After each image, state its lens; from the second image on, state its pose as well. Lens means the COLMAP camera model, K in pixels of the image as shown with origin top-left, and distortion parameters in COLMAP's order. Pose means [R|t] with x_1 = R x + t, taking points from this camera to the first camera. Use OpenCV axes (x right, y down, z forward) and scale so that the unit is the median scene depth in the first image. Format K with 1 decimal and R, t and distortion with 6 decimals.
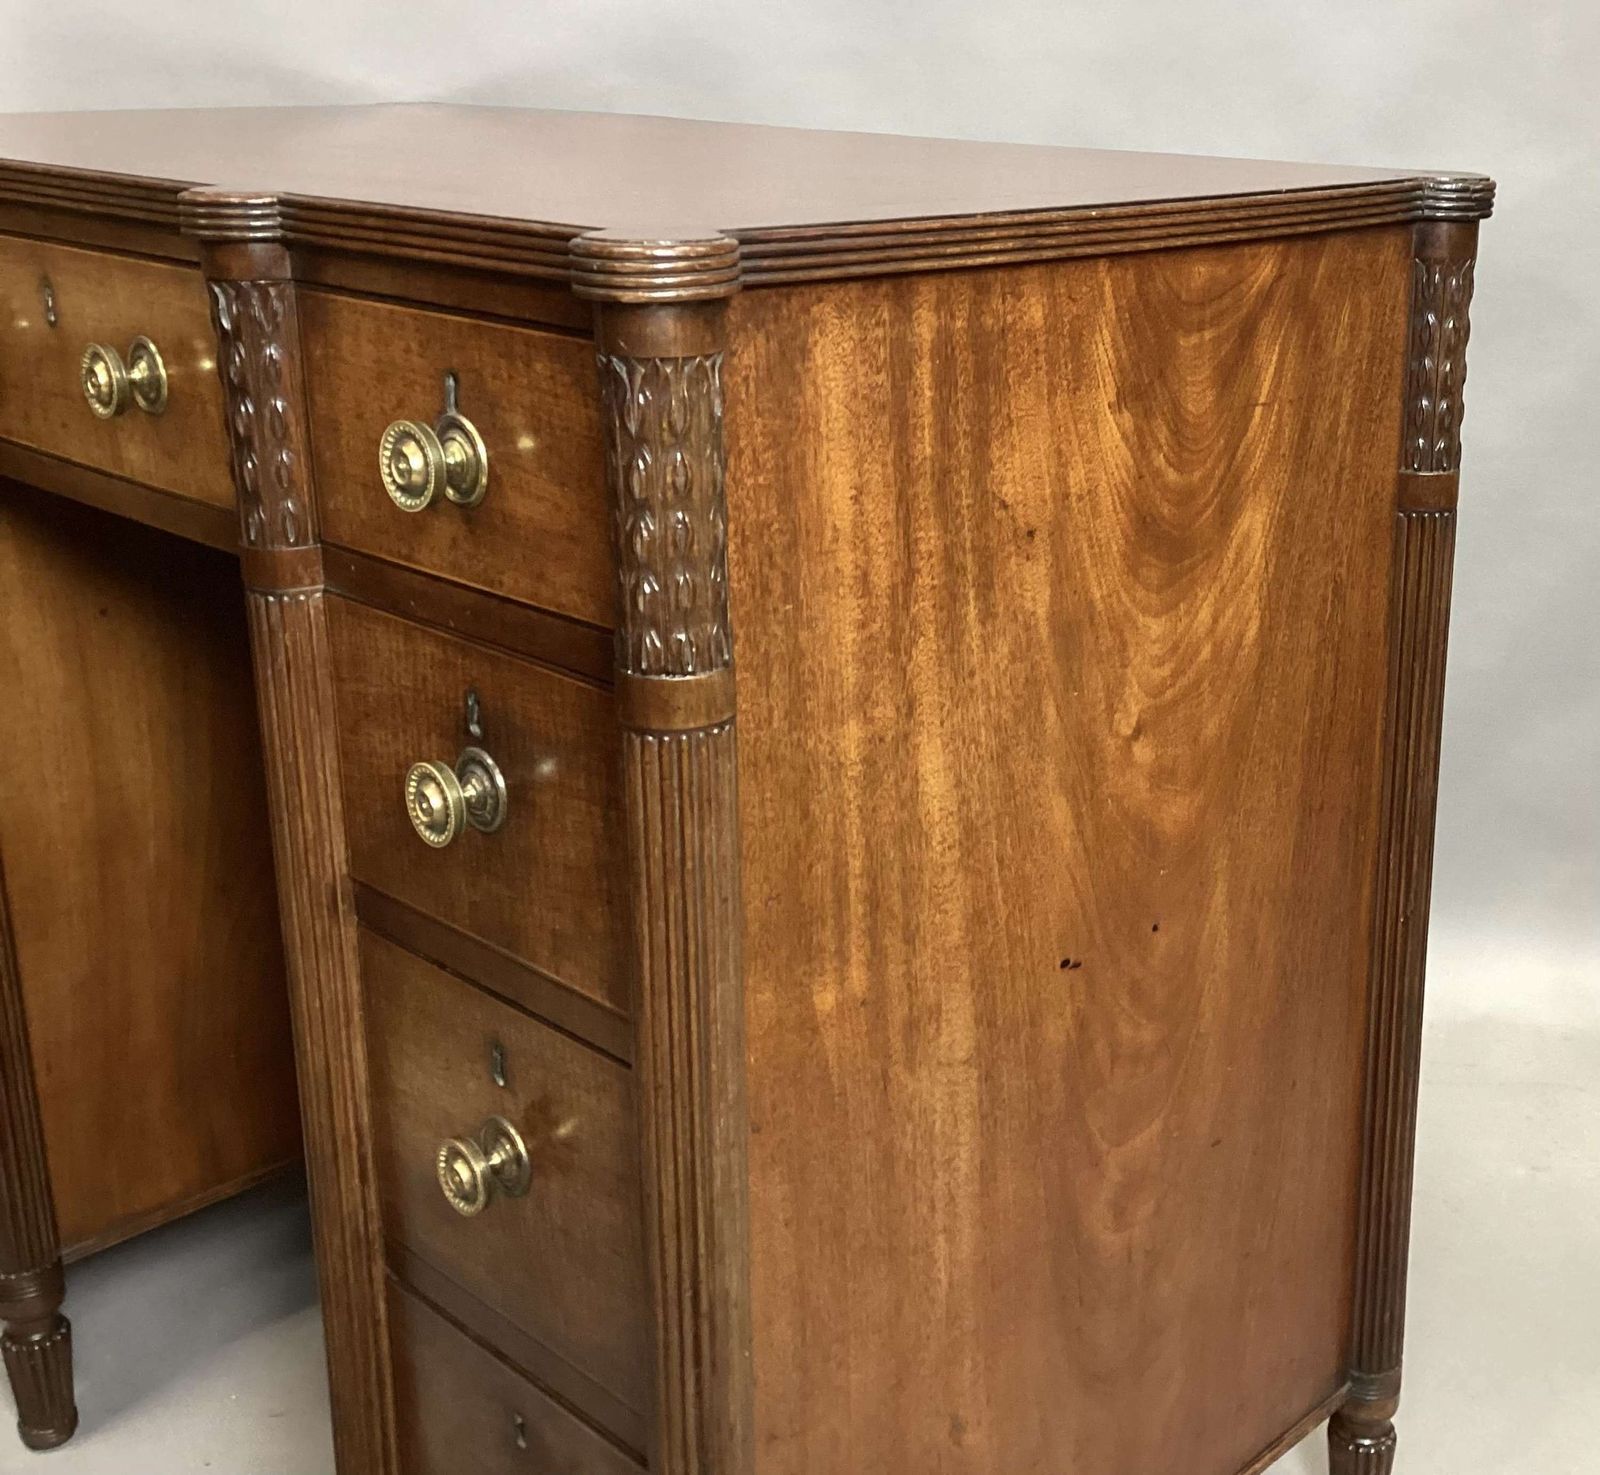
lens RADIAL K [[1933.3, 0, 1080.2], [0, 1933.3, 655.7], [0, 0, 1]] dist [0.118975, 0.000000]
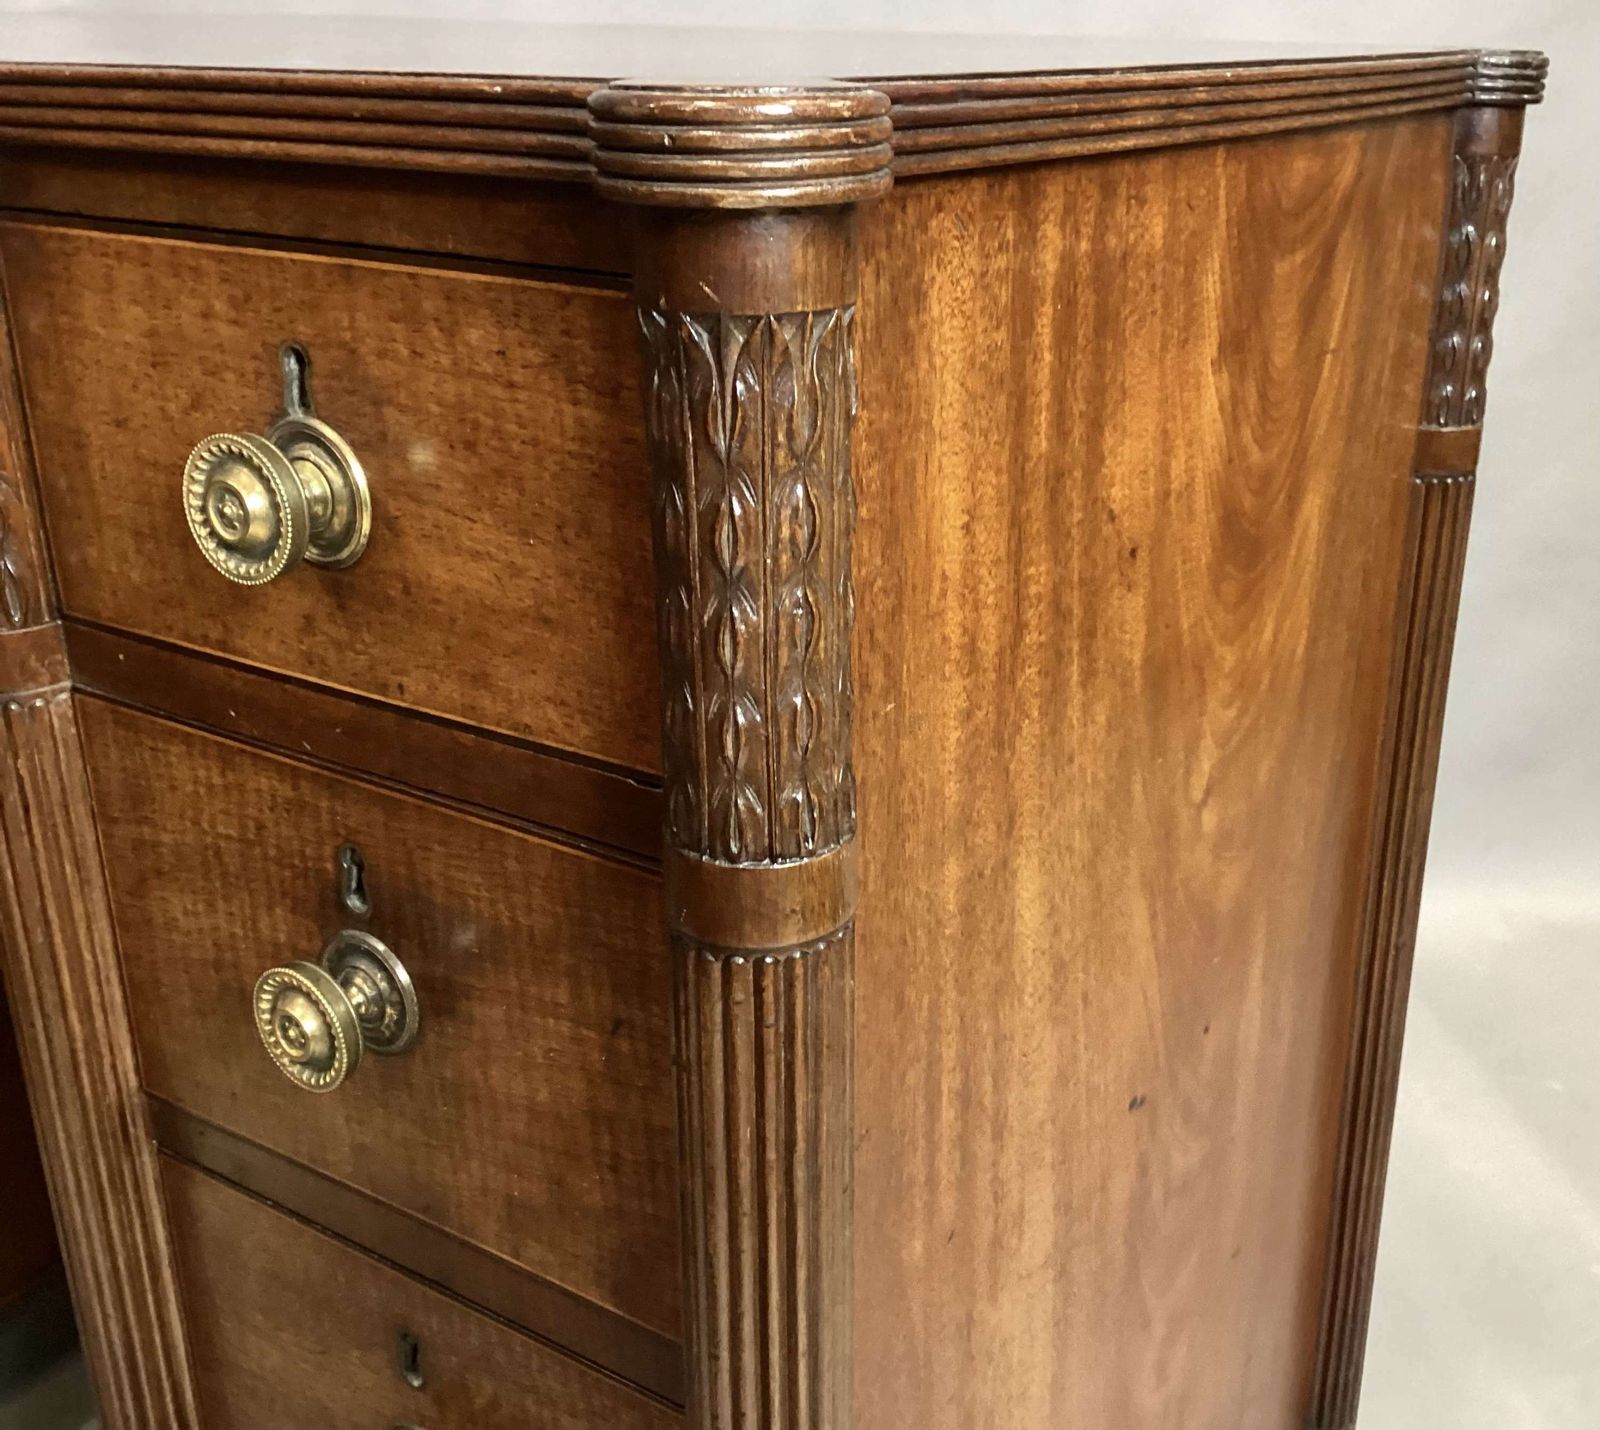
lens RADIAL K [[1719.2, 0, 936.7], [0, 1719.2, 726.5], [0, 0, 1]] dist [0.058137, 0.000000]
pose [[0.985644, -0.066072, 0.155373, -0.196660], [0.051726, 0.994168, 0.094633, -0.062721], [-0.160720, -0.085237, 0.983313, 0.391458]]
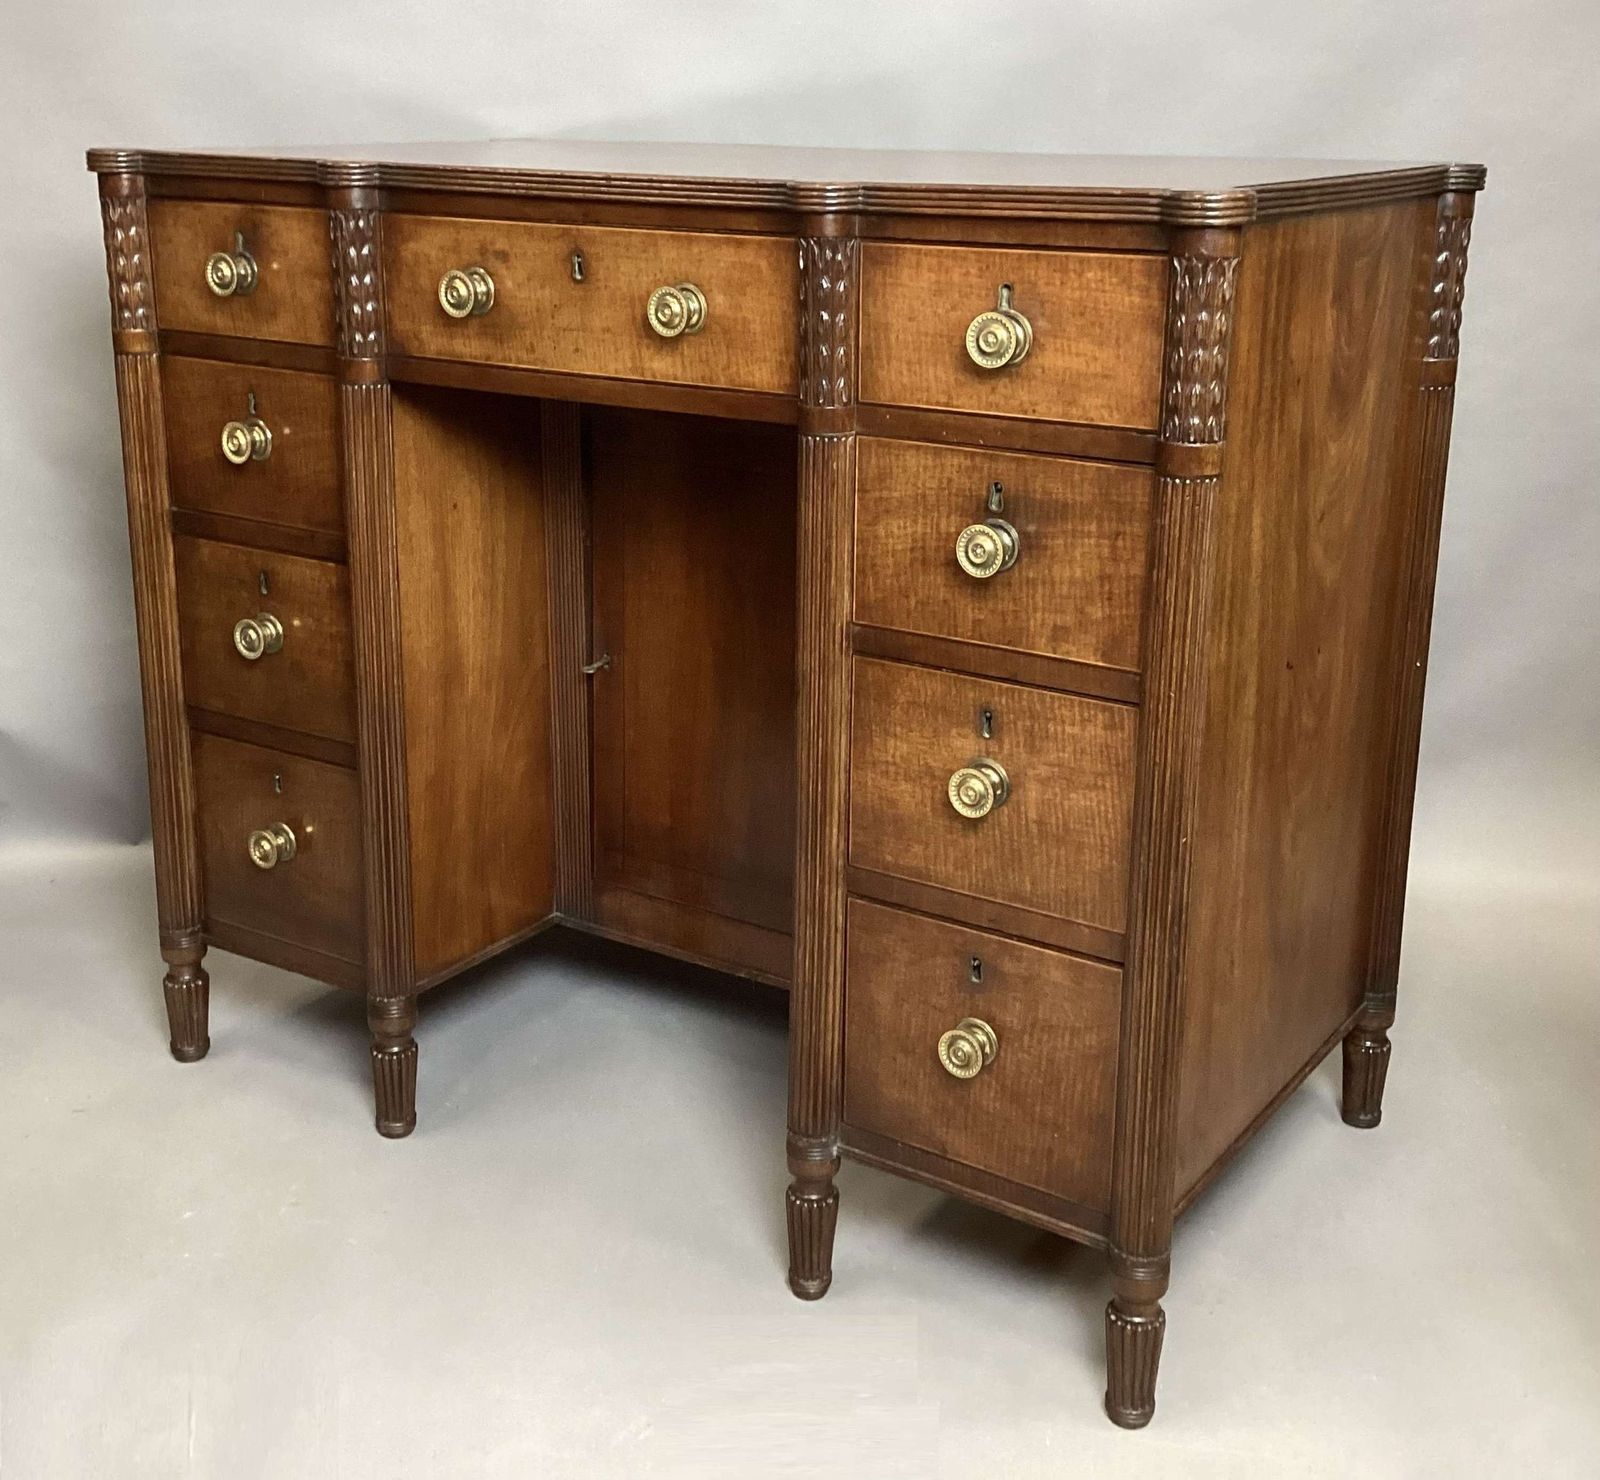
lens RADIAL K [[1933.3, 0, 836.9], [0, 1933.3, 651.8], [0, 0, 1]] dist [0.118975, 0.000000]
pose [[0.989229, -0.043618, 0.139728, -0.644464], [0.046201, 0.998815, -0.015293, 0.170175], [-0.138895, 0.021584, 0.990072, -0.557039]]
